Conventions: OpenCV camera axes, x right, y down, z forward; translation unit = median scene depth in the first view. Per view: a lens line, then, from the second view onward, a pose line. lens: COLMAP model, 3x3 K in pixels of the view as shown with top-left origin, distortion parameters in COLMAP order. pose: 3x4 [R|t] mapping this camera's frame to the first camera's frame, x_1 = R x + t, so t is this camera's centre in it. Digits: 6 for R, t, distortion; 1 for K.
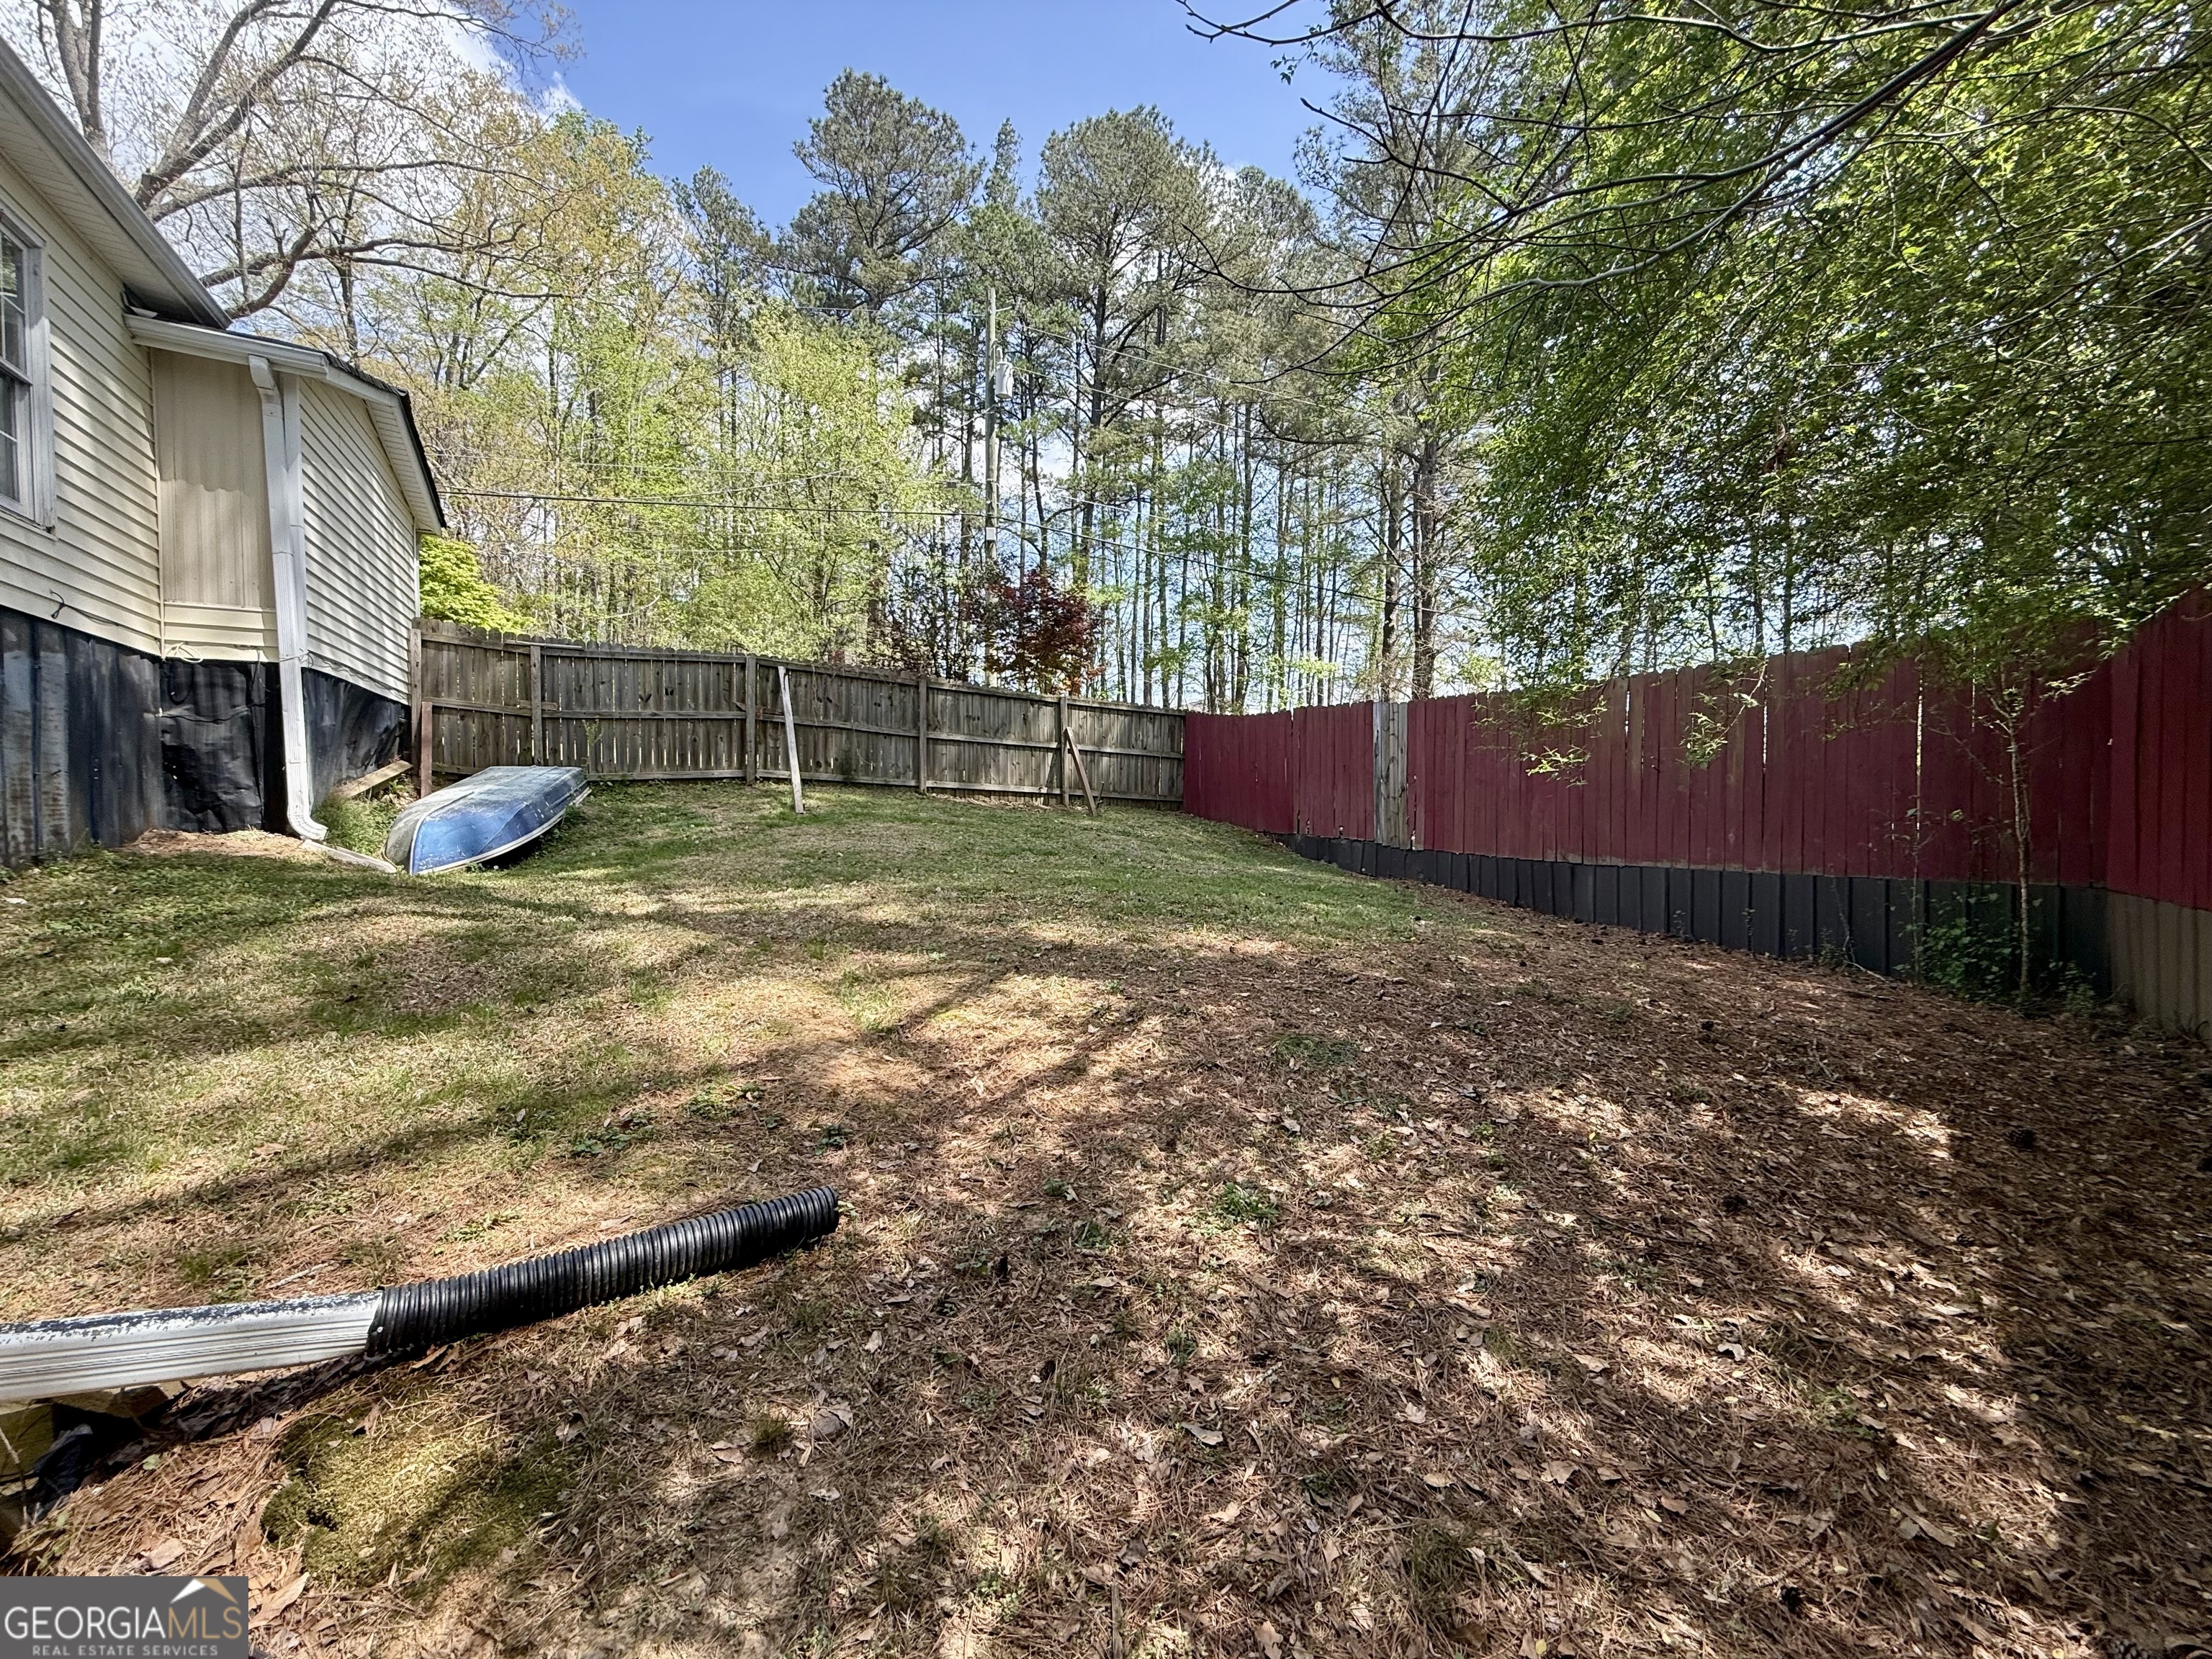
lens RADIAL K [[883.4, 0, 1099.0], [0, 883.4, 830.1], [0, 0, 1]] dist [0.000615, -0.000091]
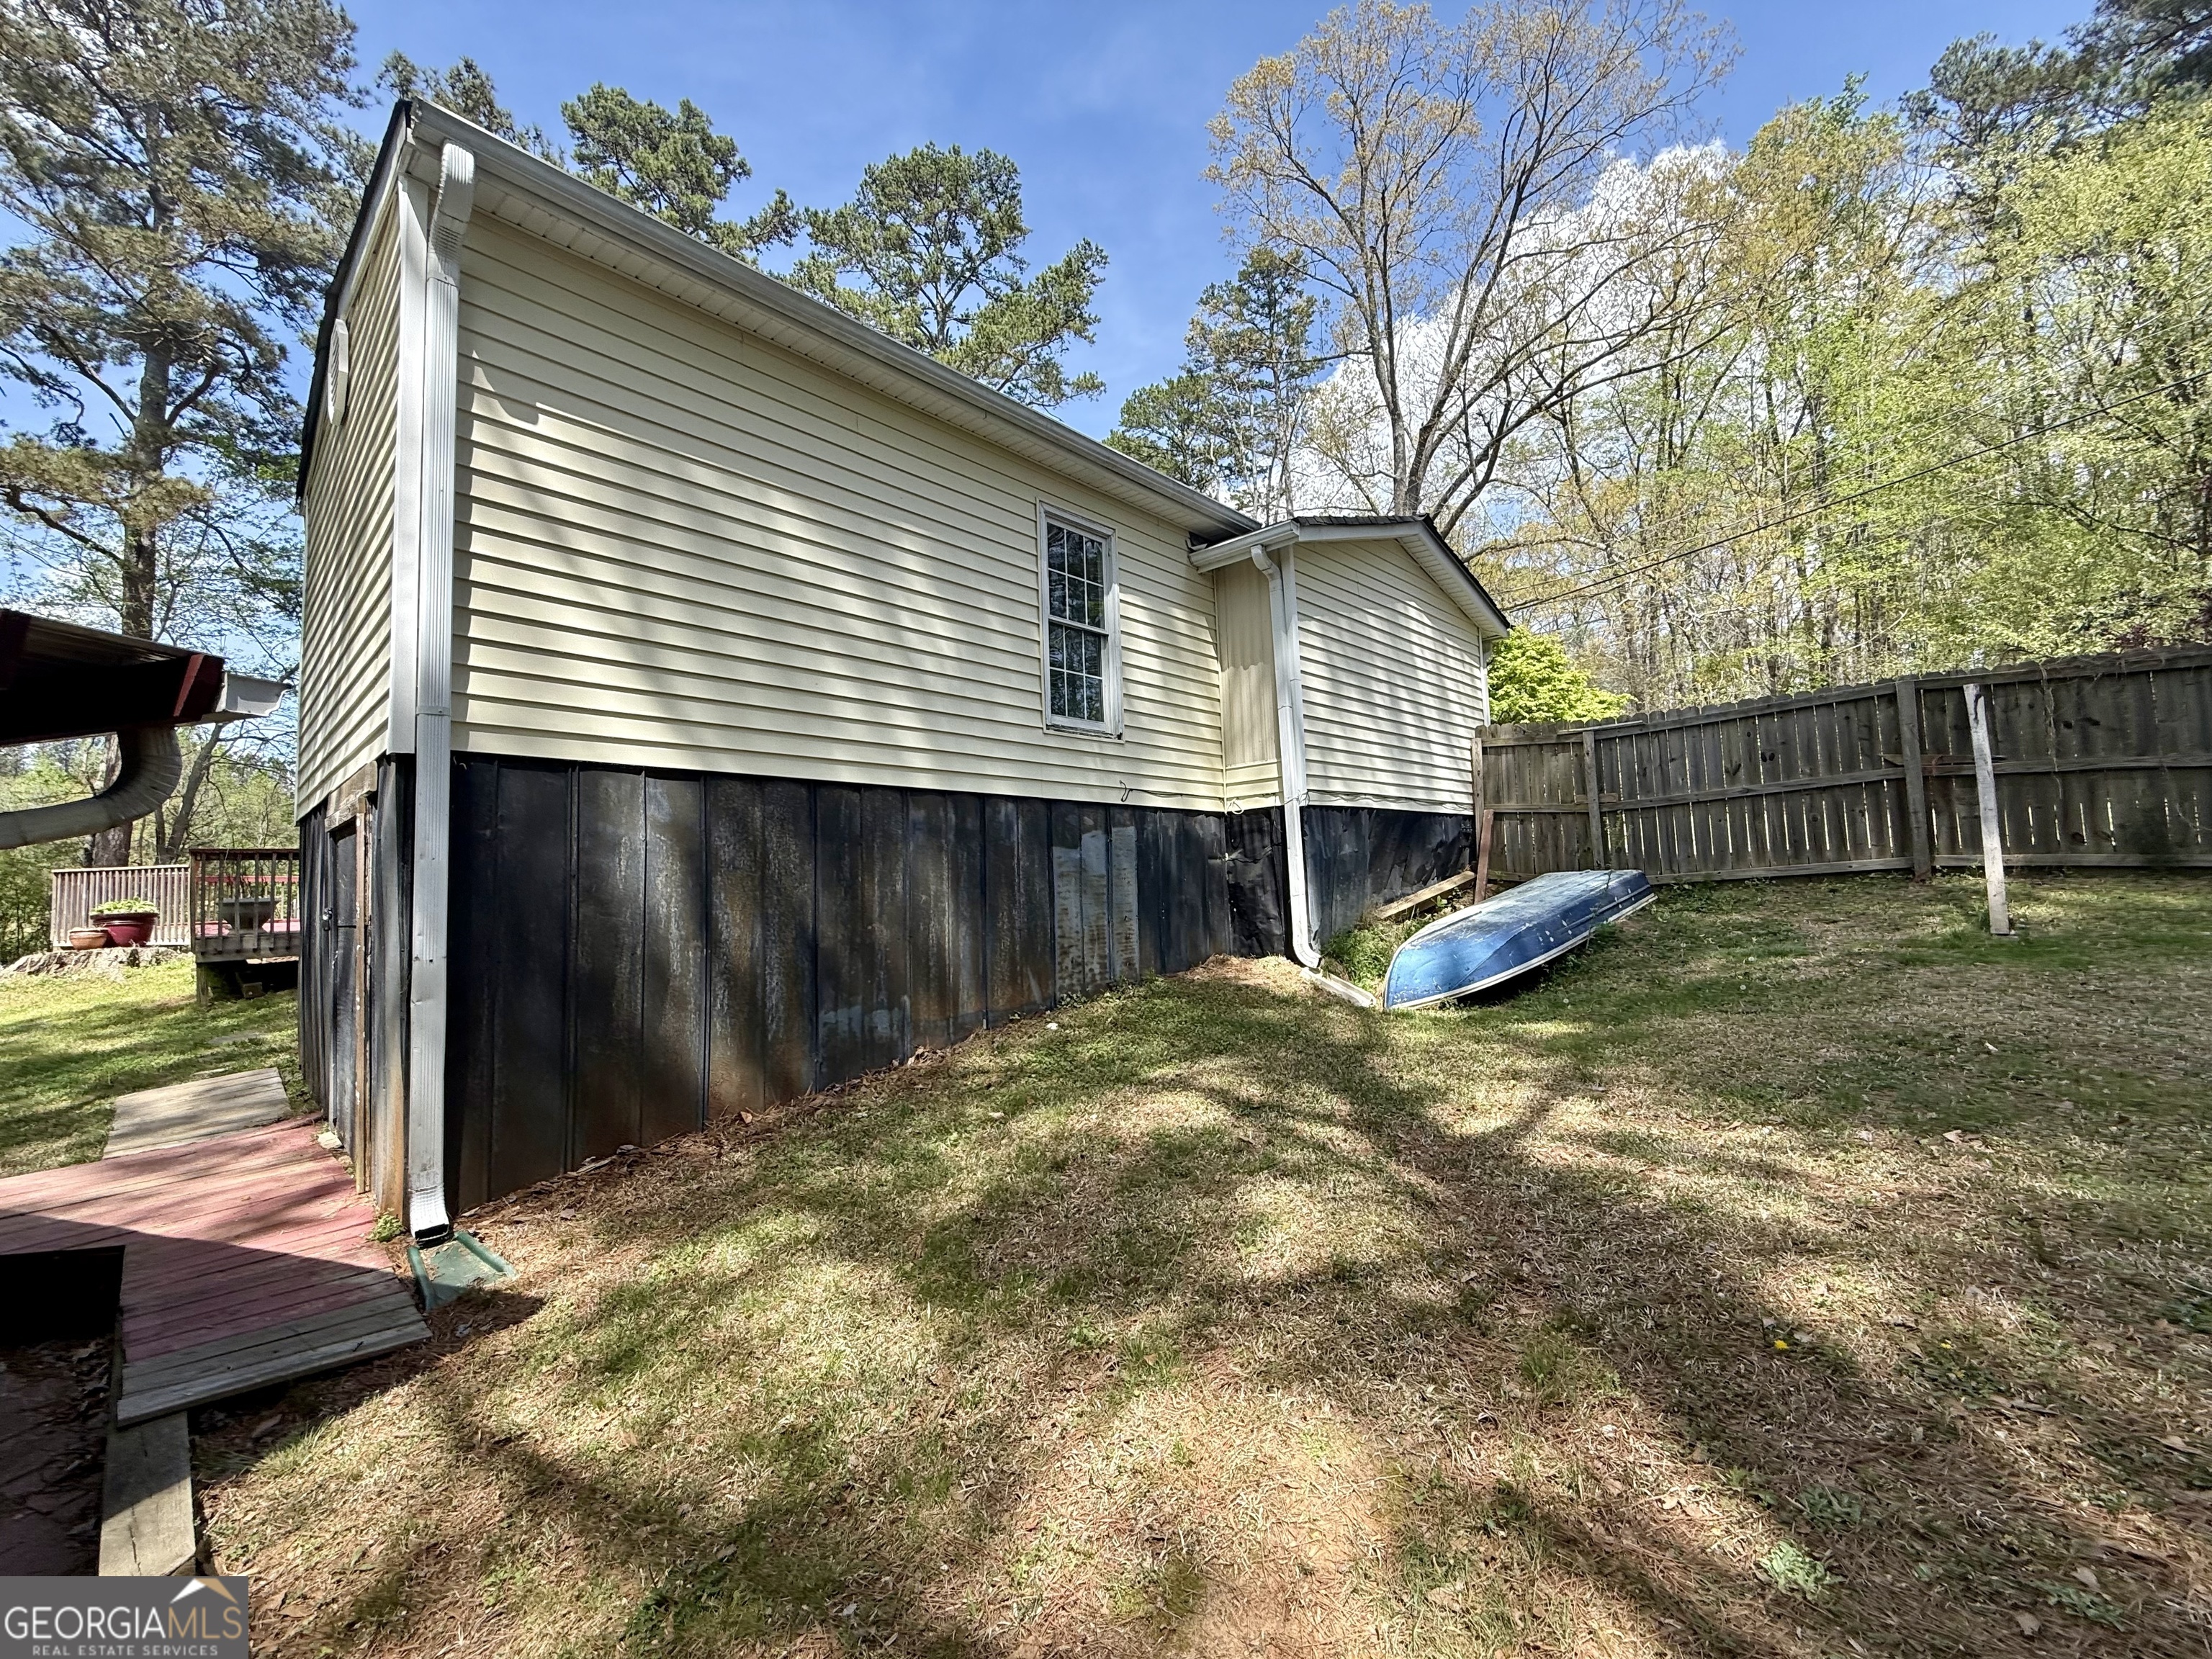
lens RADIAL K [[883.4, 0, 1099.0], [0, 883.4, 830.1], [0, 0, 1]] dist [0.000615, -0.000091]
pose [[0.308647, -0.075626, -0.948166, 0.040004], [0.005485, 0.996959, -0.077732, -0.059378], [0.951161, 0.018791, 0.308123, 0.352858]]
